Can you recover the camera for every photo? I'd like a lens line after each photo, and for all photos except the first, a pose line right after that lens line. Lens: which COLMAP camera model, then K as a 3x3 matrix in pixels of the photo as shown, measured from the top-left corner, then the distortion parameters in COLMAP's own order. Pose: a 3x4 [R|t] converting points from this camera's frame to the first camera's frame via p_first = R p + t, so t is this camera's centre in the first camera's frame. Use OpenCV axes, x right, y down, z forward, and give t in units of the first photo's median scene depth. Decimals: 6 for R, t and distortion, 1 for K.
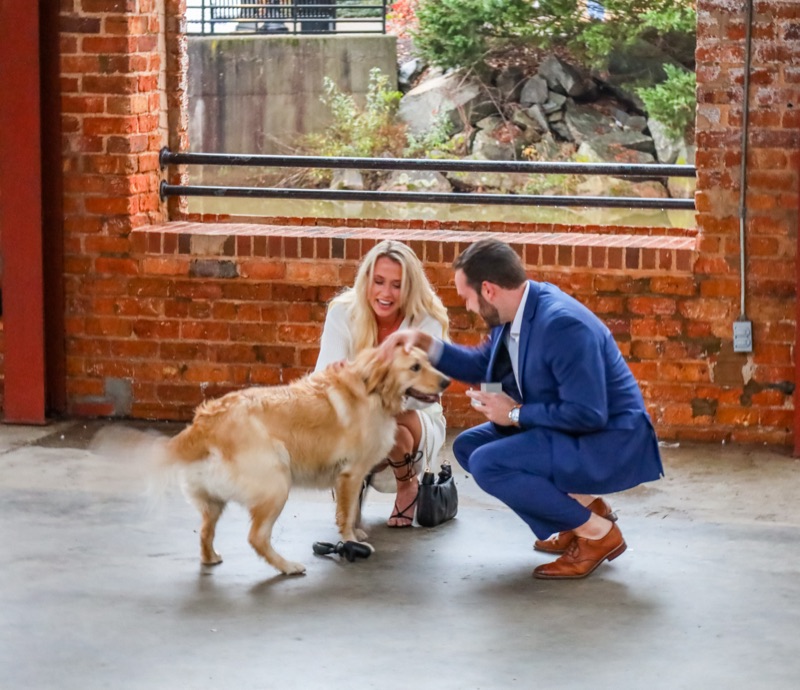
lens RADIAL K [[2901.0, 0, 574.4], [0, 2901.0, 345.6], [0, 0, 1]] dist [-0.046097, 1.239150]
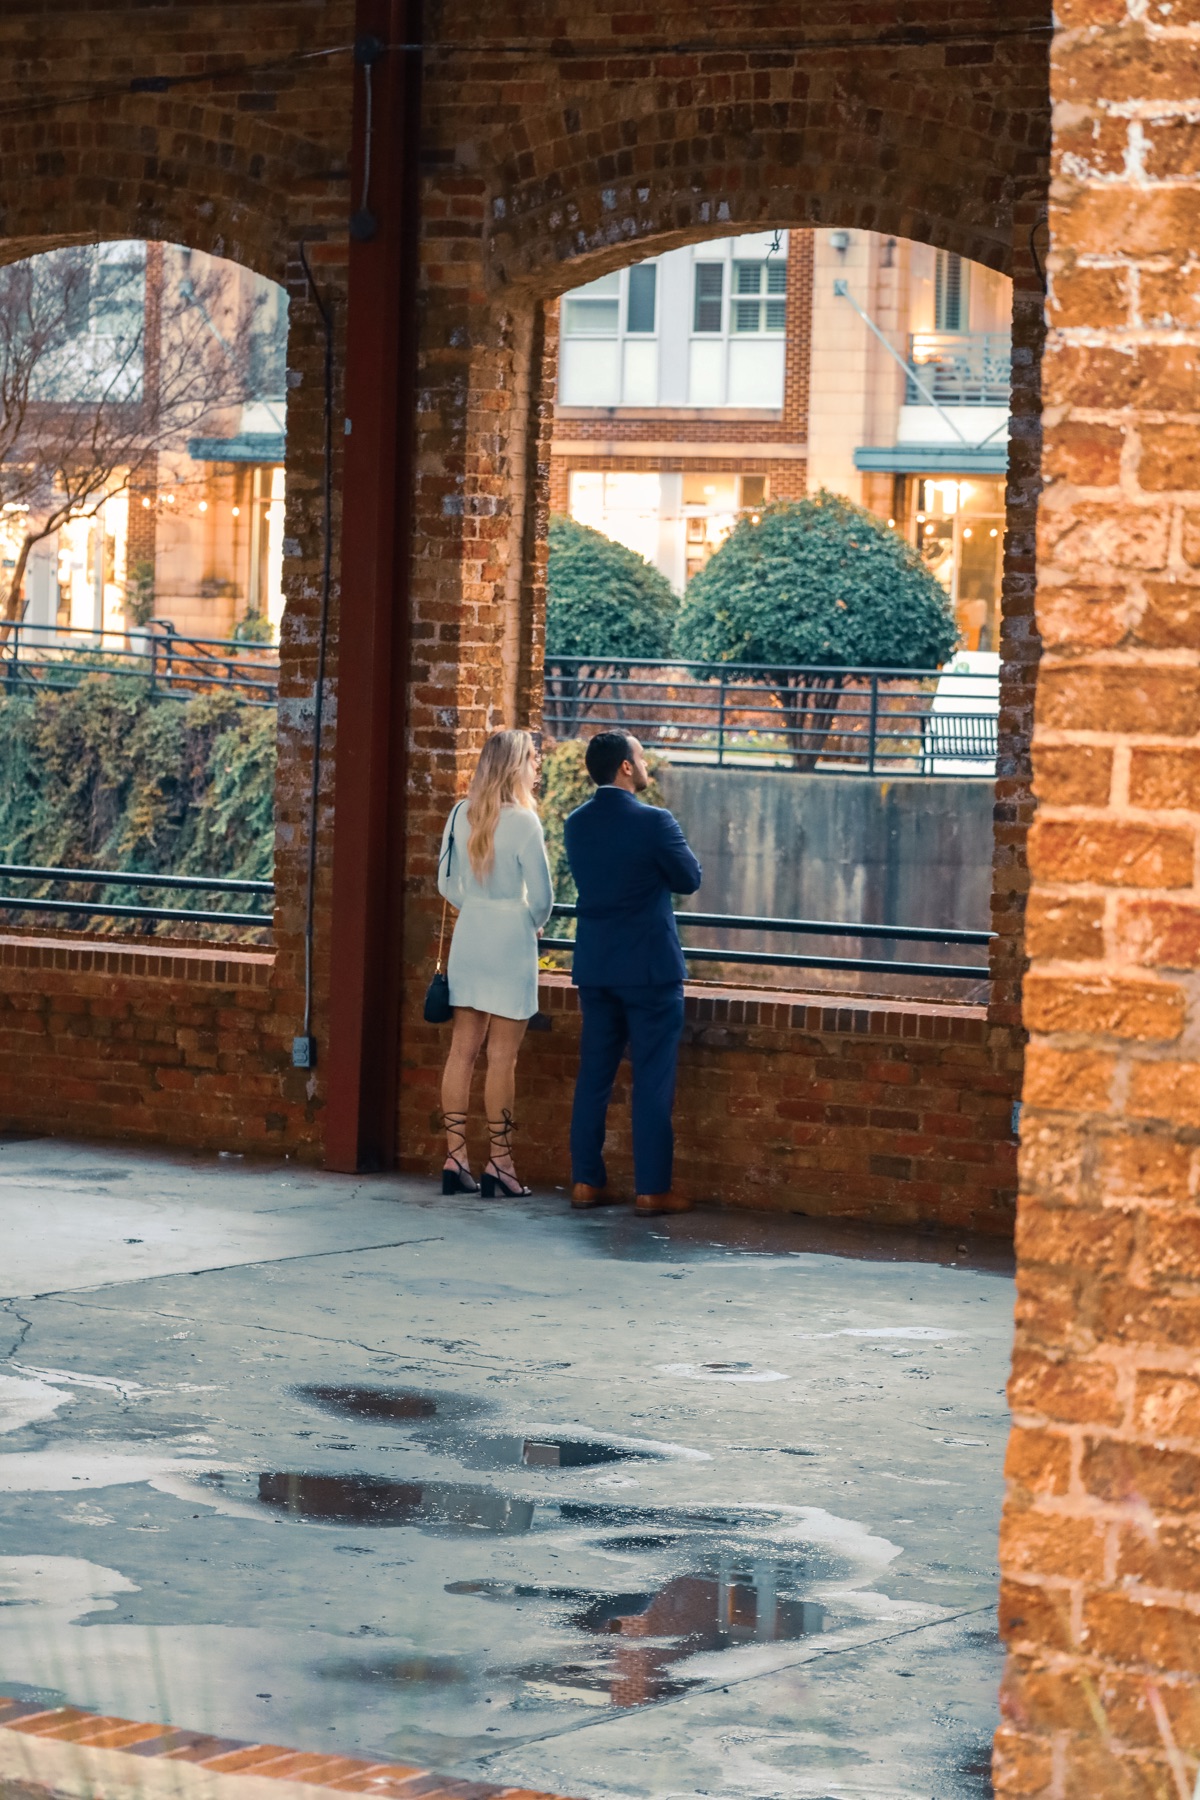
lens RADIAL K [[5307.8, 0, 600.0], [0, 5307.8, 900.0], [0, 0, 1]] dist [-0.005775, 0.398863]
pose [[0.945323, 0.042010, -0.323420, 0.719596], [-0.069948, 0.994709, -0.075247, 0.072921], [0.318548, 0.093756, 0.943259, -0.690146]]
